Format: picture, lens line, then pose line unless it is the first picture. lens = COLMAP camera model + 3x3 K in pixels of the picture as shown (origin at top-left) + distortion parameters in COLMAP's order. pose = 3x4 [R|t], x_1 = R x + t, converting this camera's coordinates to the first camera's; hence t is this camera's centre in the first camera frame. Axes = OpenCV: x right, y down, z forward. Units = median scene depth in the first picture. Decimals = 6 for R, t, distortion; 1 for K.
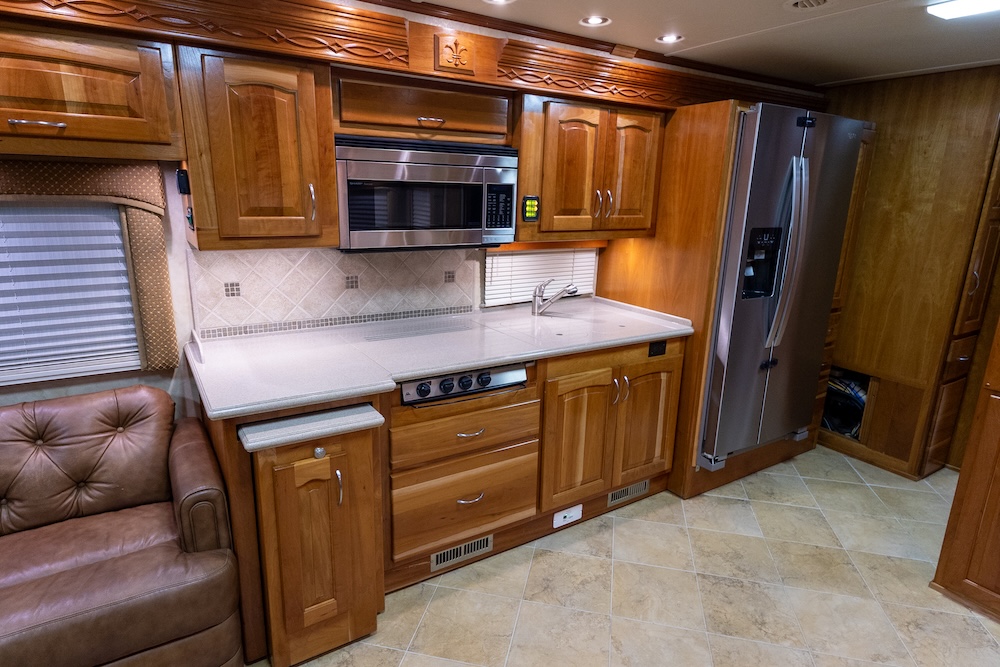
lens RADIAL K [[563.4, 0, 500.0], [0, 563.4, 333.5], [0, 0, 1]] dist [0.017752, -0.002086]
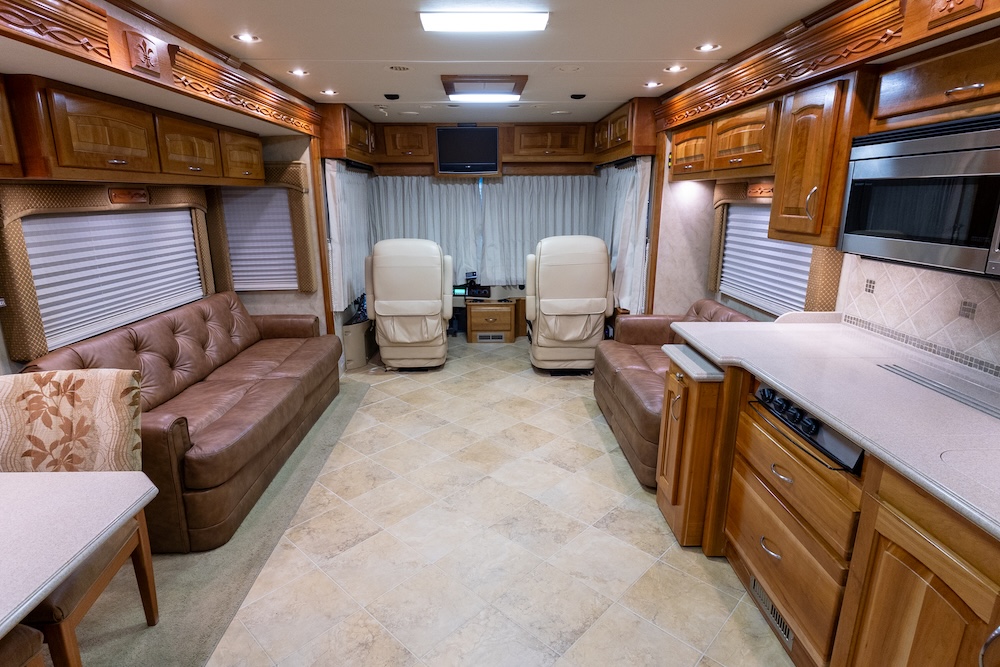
lens RADIAL K [[534.1, 0, 500.0], [0, 534.1, 333.5], [0, 0, 1]] dist [0.014529, -0.001633]
pose [[-0.516417, 0.195078, -0.833821, 0.730716], [-0.220629, 0.910525, 0.349667, -0.187486], [0.827427, 0.364539, -0.427171, 0.832286]]
